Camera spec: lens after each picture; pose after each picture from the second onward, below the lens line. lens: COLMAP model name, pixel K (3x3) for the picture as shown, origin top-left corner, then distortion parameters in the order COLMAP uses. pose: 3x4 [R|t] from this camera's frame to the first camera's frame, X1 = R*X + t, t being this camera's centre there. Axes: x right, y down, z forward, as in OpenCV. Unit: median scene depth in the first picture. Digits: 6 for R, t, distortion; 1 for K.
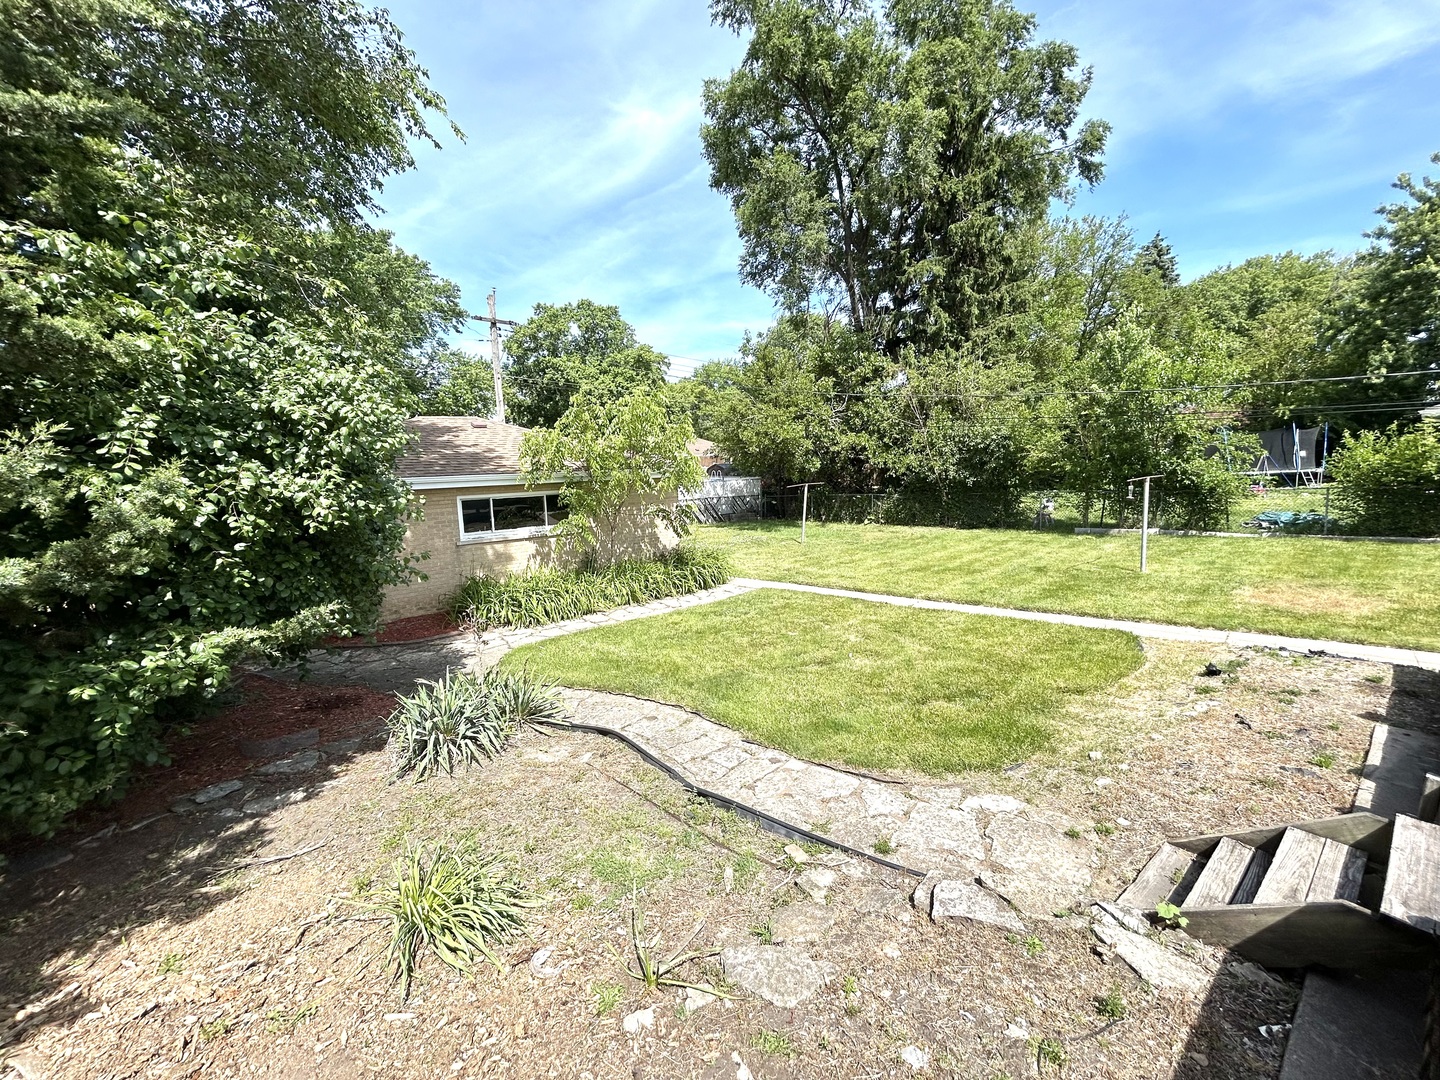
lens RADIAL K [[588.1, 0, 720.0], [0, 588.1, 545.1], [0, 0, 1]] dist [0.000710, -0.000230]
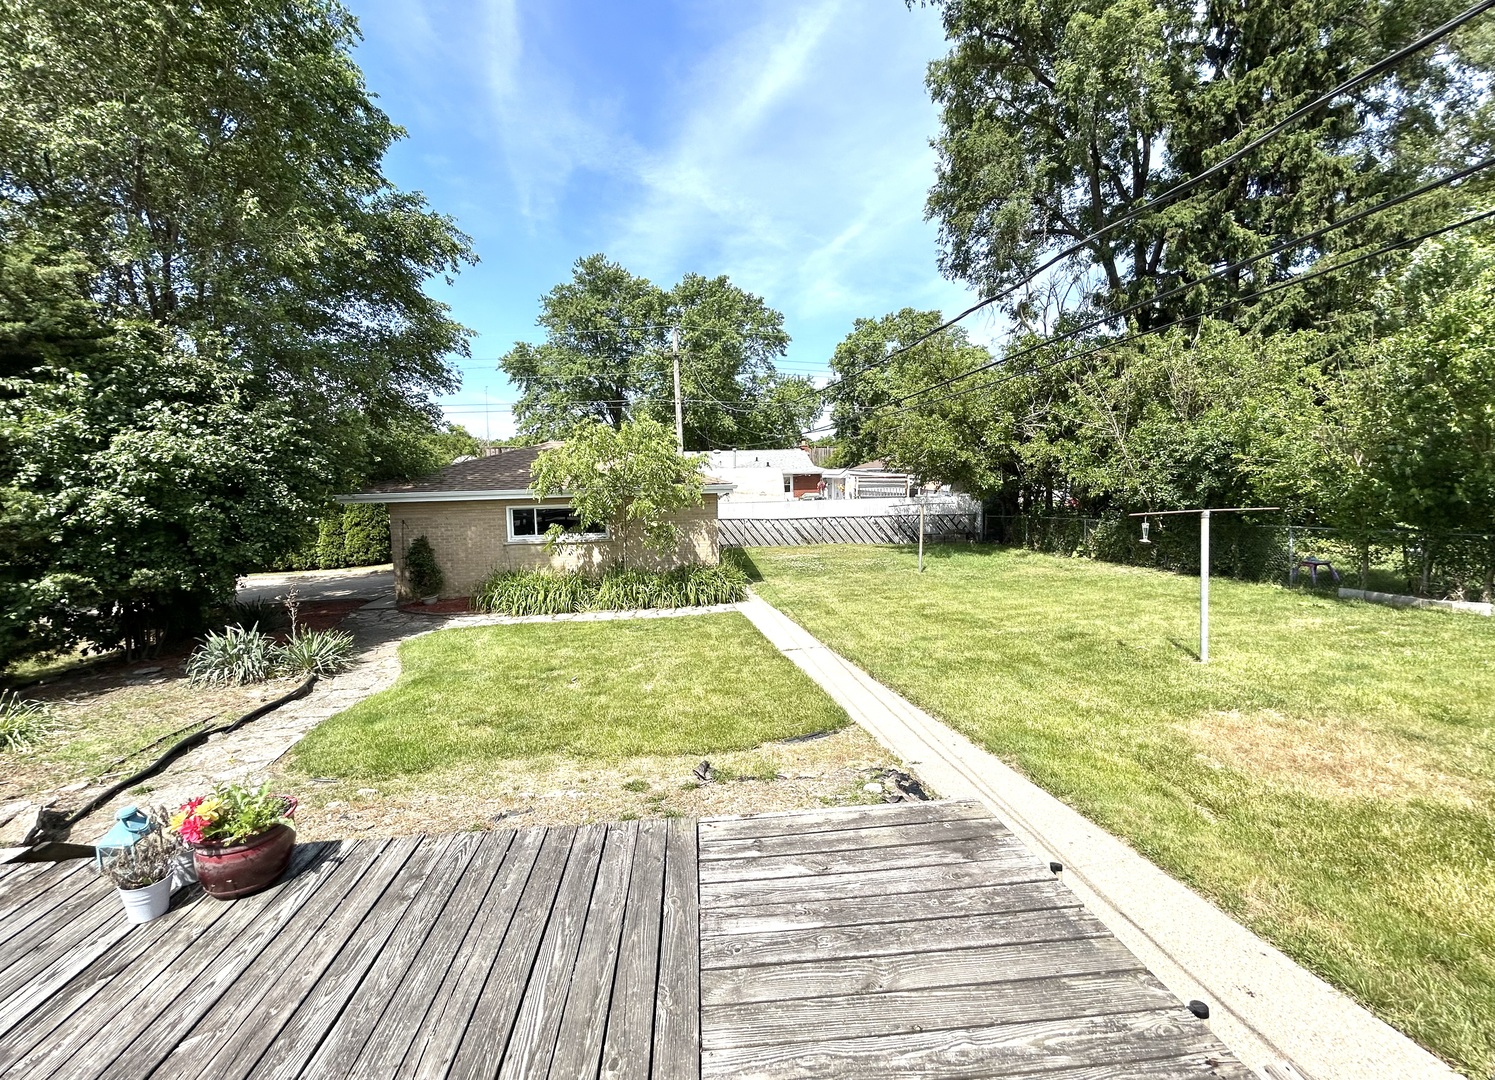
lens RADIAL K [[604.3, 0, 745.8], [0, 604.3, 534.6], [0, 0, 1]] dist [-0.000798, -0.000219]
pose [[0.834892, 0.057323, -0.547421, 0.394663], [-0.077290, 0.996917, -0.013486, -0.025151], [0.544961, 0.053570, 0.836749, 0.108440]]
